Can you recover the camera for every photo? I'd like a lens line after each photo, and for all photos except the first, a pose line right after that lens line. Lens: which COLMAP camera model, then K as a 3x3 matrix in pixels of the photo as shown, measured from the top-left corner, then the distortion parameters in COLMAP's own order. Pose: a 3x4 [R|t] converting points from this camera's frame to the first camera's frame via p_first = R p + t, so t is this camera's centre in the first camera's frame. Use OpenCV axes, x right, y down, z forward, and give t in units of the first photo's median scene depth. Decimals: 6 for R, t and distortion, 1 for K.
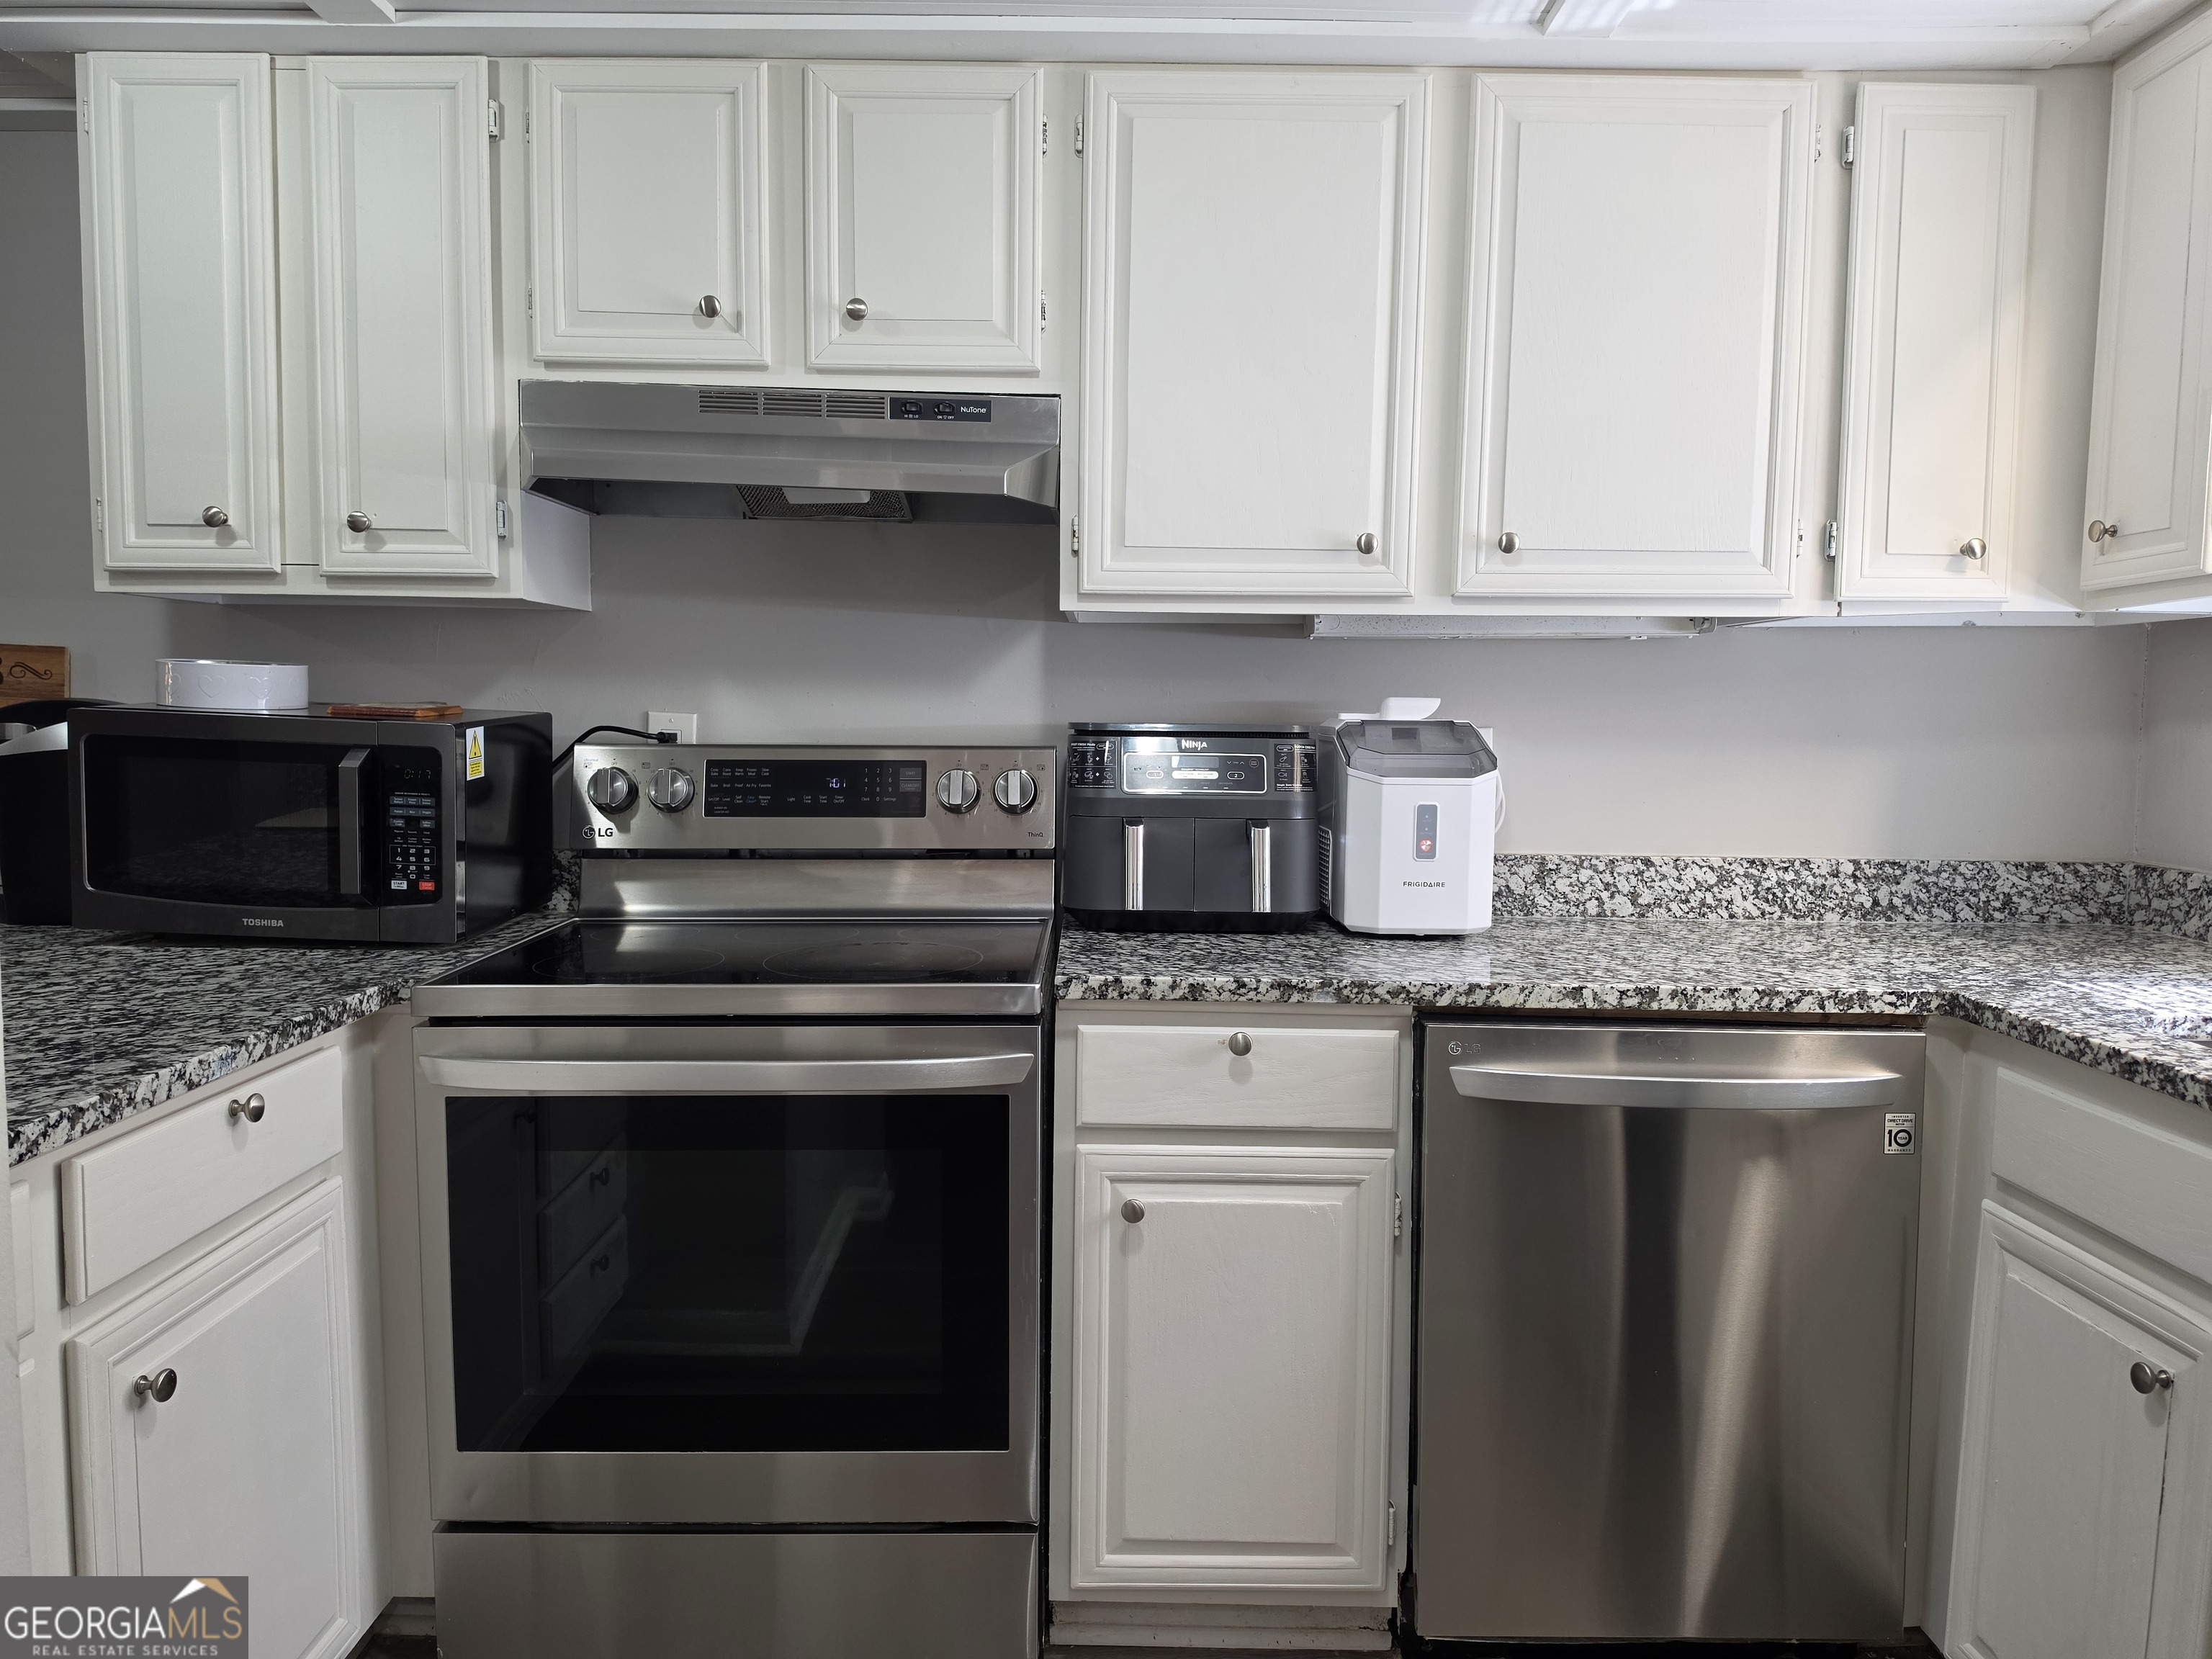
lens RADIAL K [[1572.2, 0, 1101.5], [0, 1572.2, 822.0], [0, 0, 1]] dist [0.050176, -0.031427]
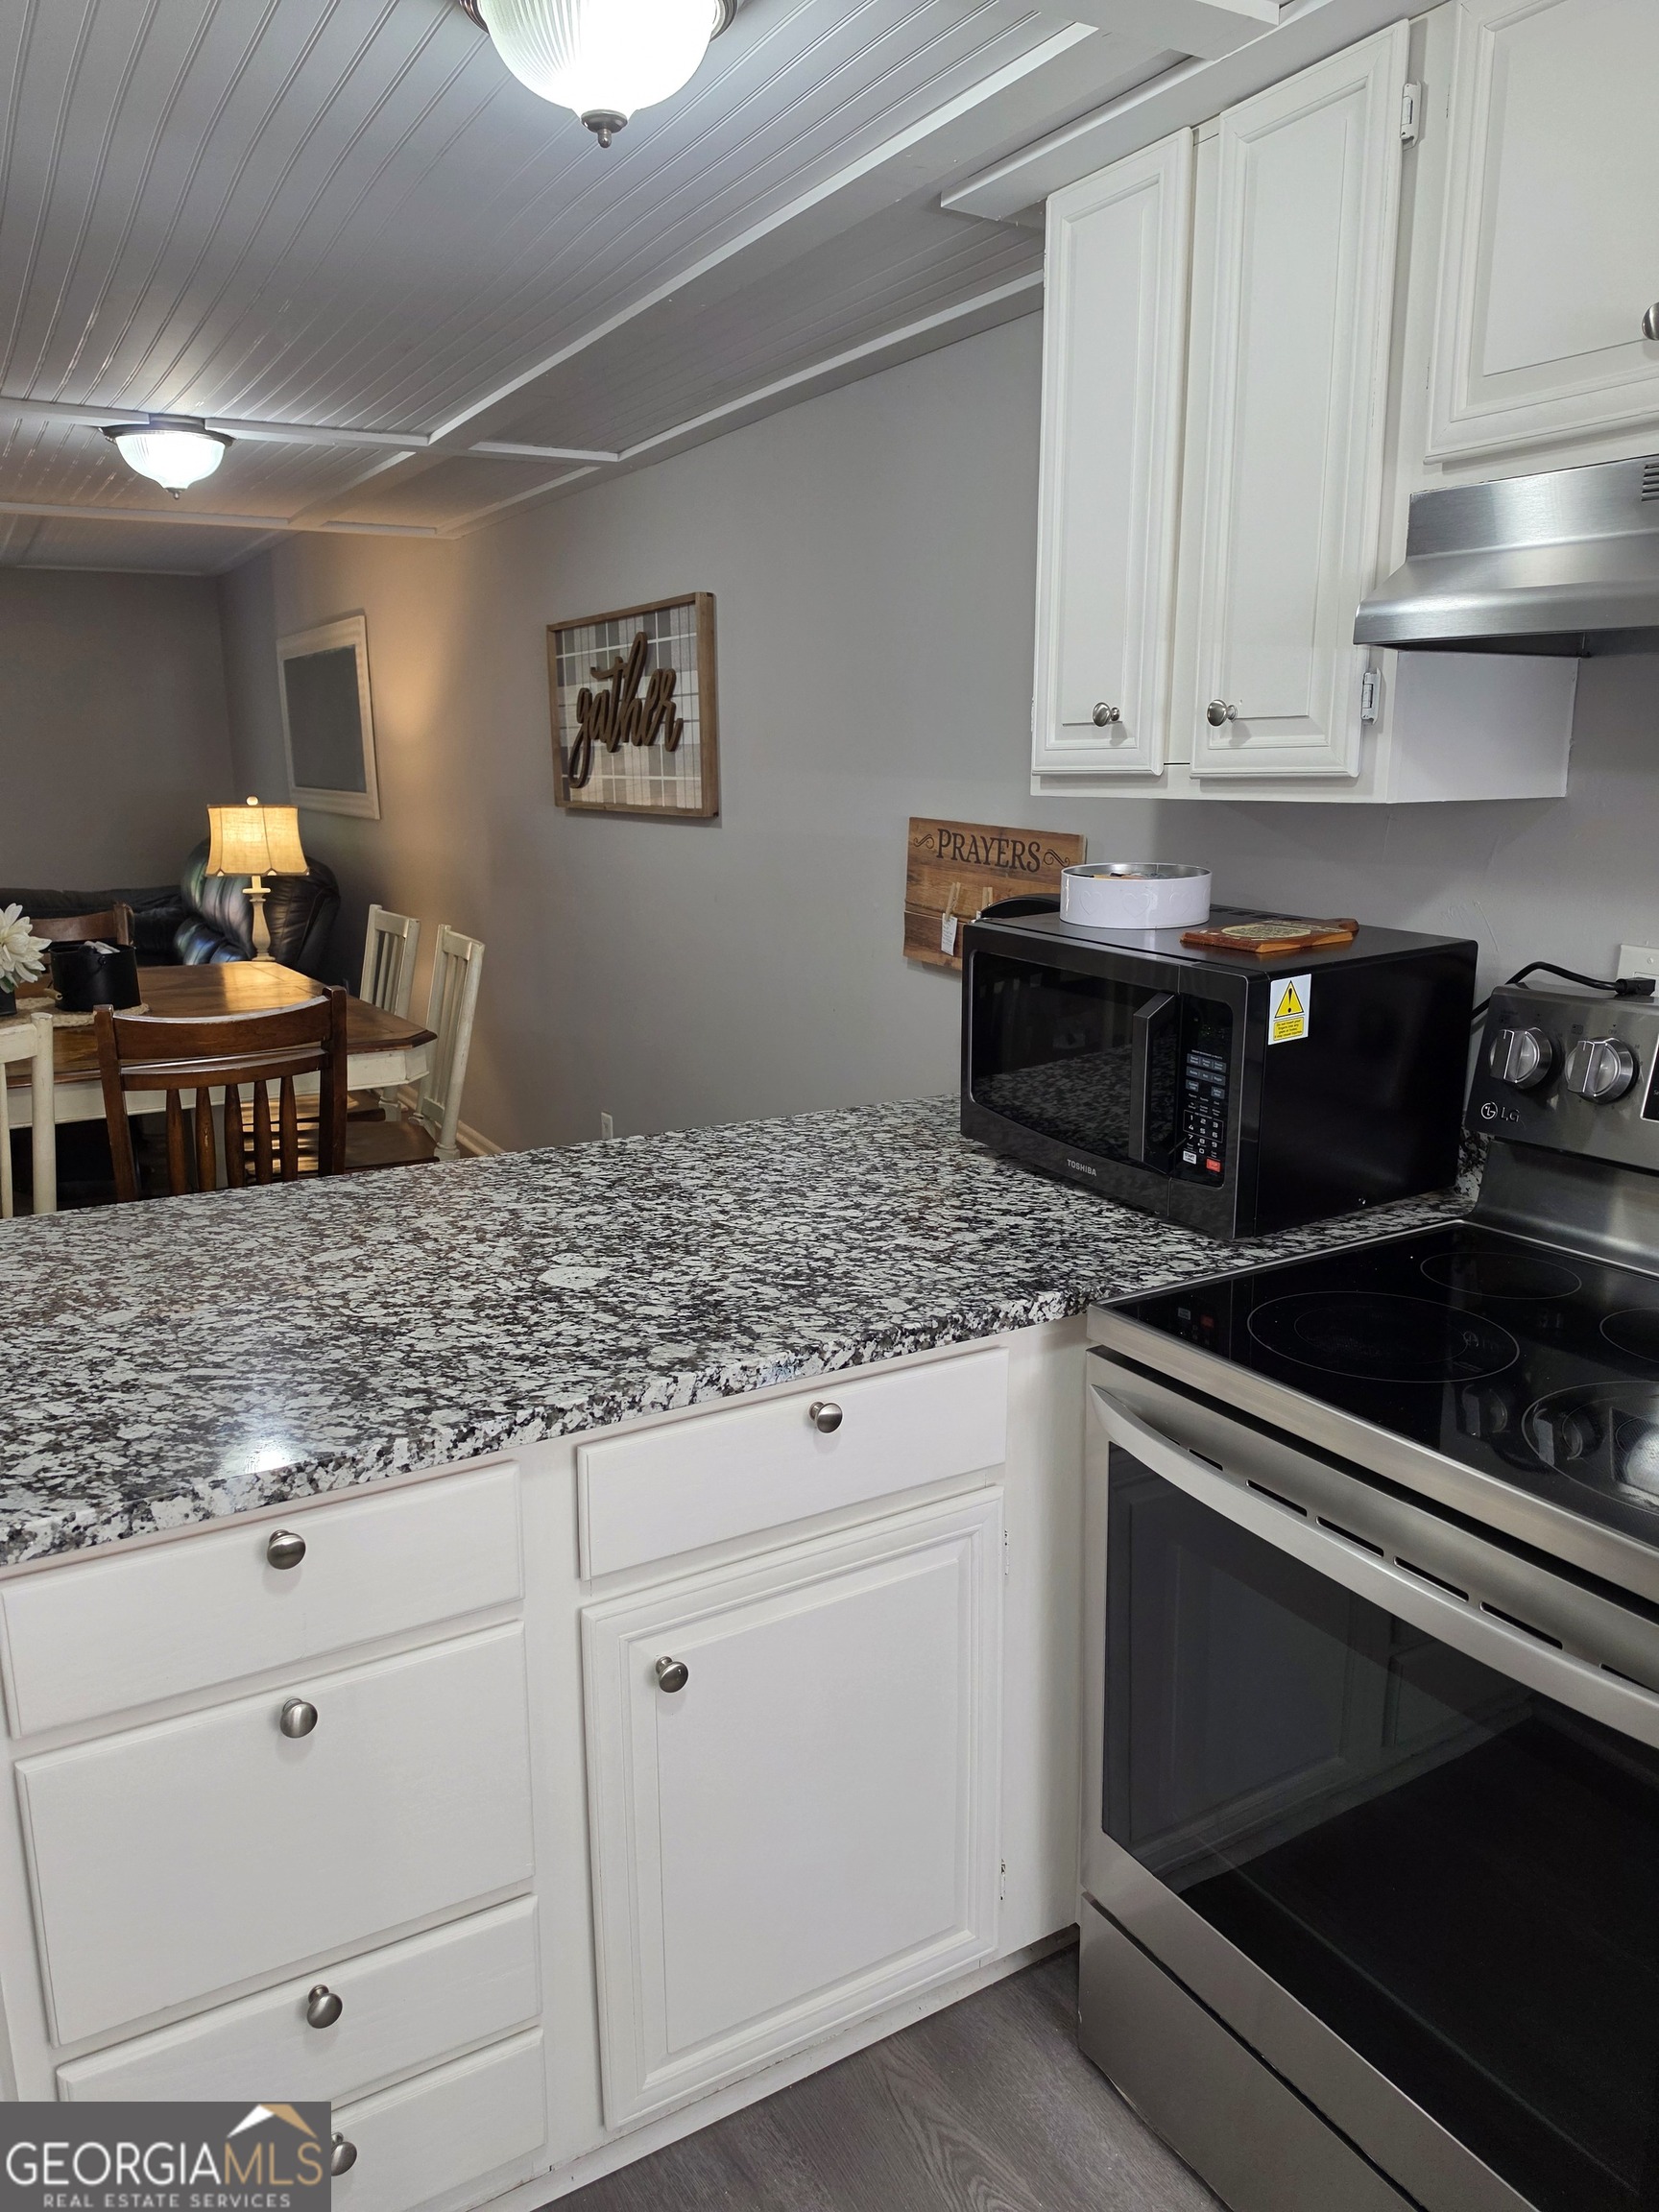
lens RADIAL K [[1572.2, 0, 837.8], [0, 1572.2, 1116.6], [0, 0, 1]] dist [0.050176, -0.031427]
pose [[0.504019, 0.181615, -0.844382, 0.169202], [-0.052378, 0.982270, 0.180007, -0.123708], [0.862103, -0.046500, 0.504595, 0.416467]]
